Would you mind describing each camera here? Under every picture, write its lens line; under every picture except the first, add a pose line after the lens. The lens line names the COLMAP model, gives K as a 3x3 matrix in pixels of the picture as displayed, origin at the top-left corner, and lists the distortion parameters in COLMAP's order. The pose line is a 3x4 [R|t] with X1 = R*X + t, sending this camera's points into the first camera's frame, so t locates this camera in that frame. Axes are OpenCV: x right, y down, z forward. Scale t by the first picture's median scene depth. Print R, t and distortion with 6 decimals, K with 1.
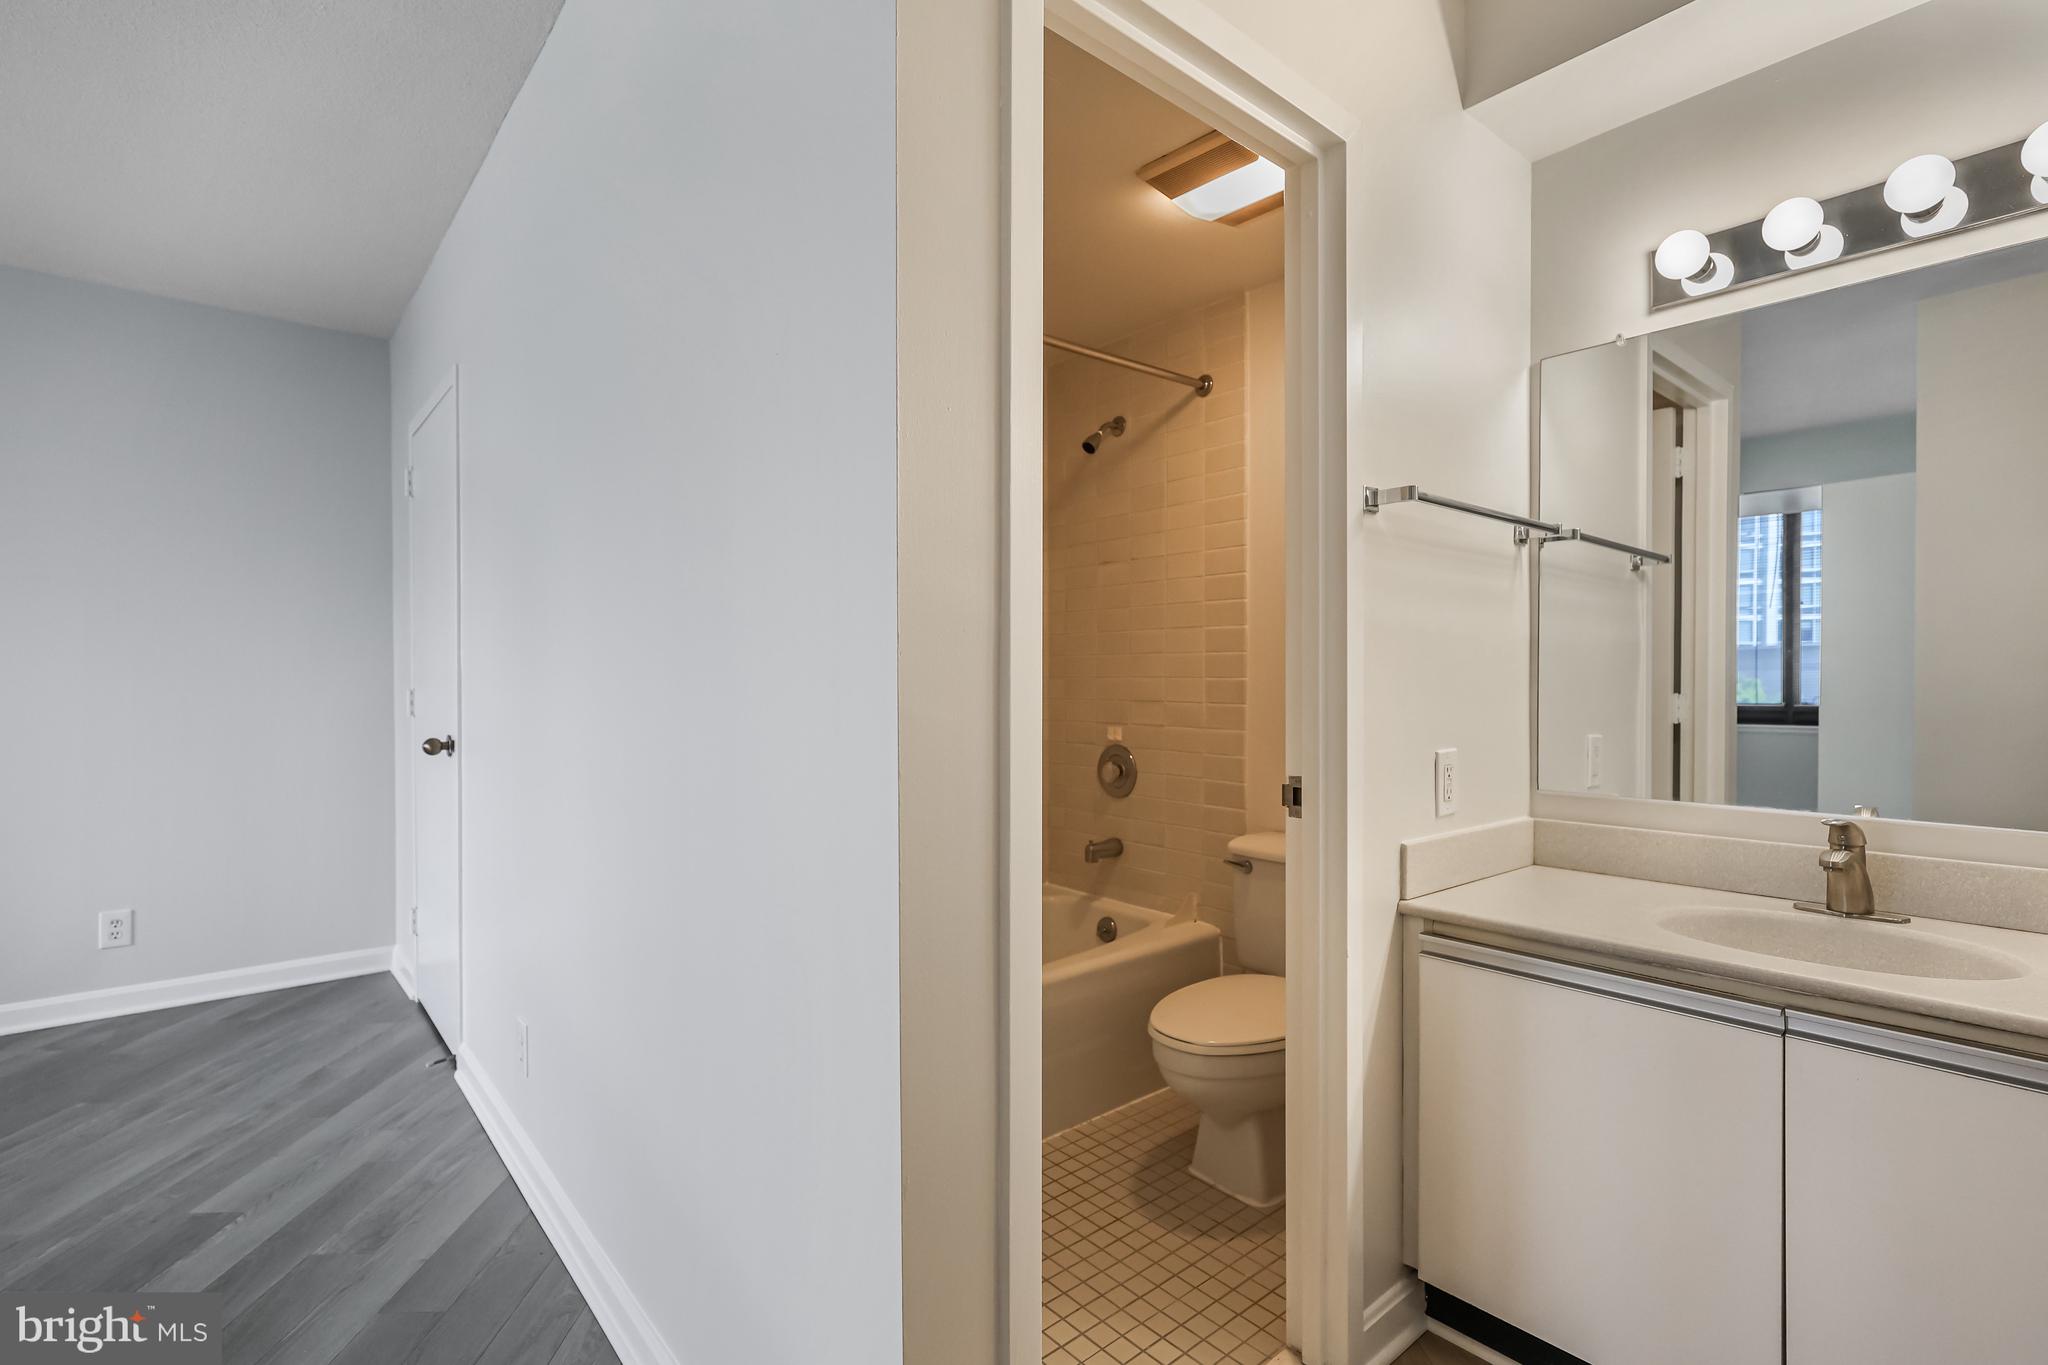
lens RADIAL K [[953.0, 0, 1015.6], [0, 953.0, 683.7], [0, 0, 1]] dist [-0.005785, 0.000922]
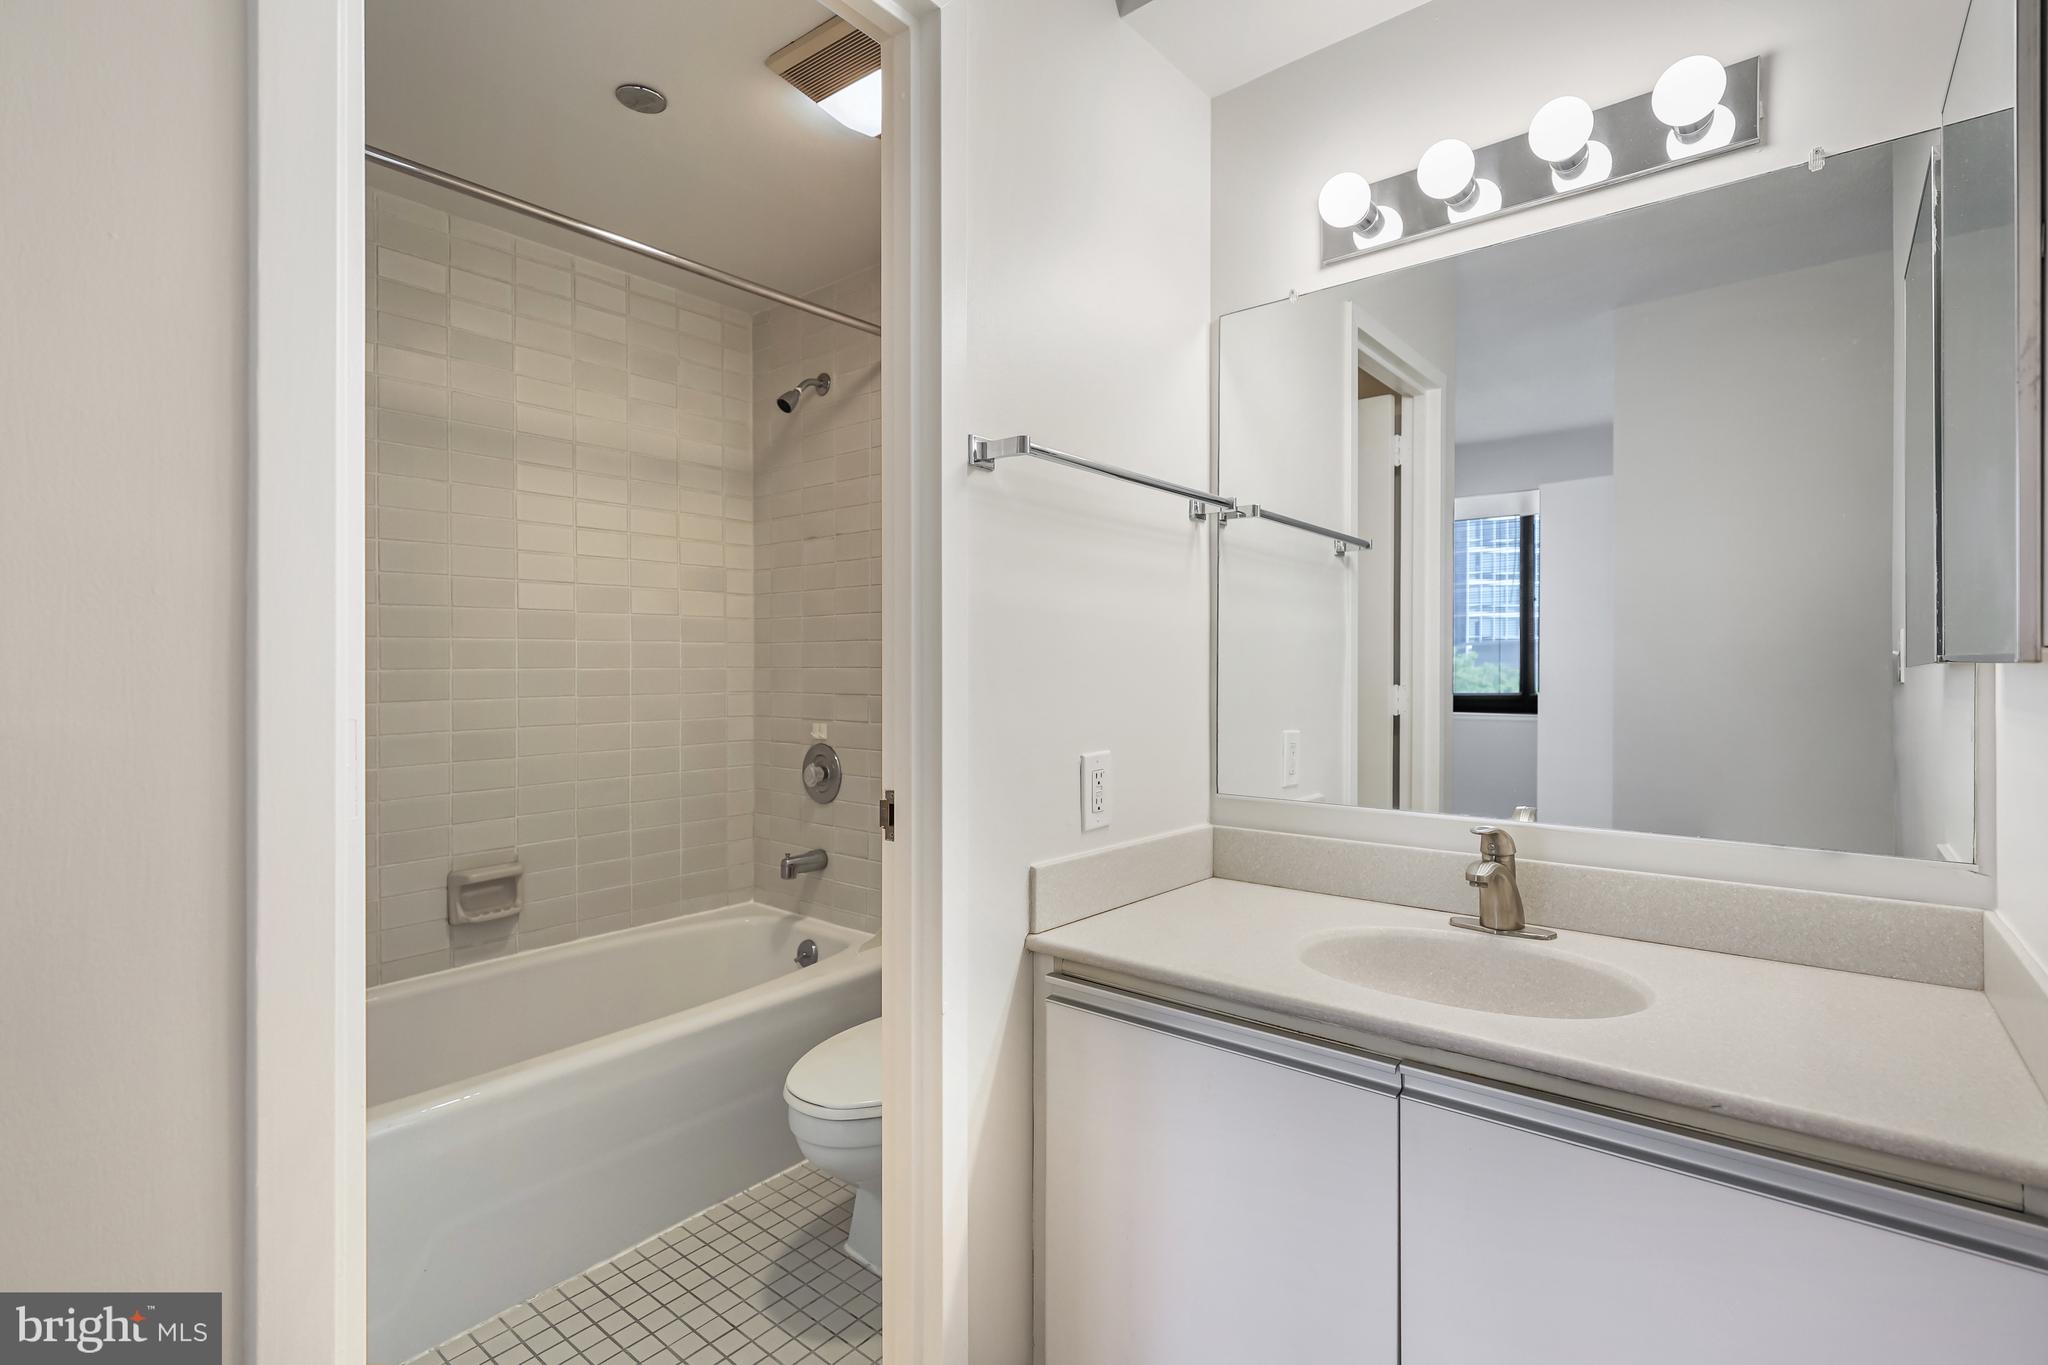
lens RADIAL K [[953.0, 0, 1032.7], [0, 953.0, 669.4], [0, 0, 1]] dist [-0.005785, 0.000922]
pose [[0.982852, 0.001500, 0.184391, 0.252192], [-0.000651, 0.999989, -0.004665, -0.001948], [-0.184396, 0.004465, 0.982842, 0.174376]]
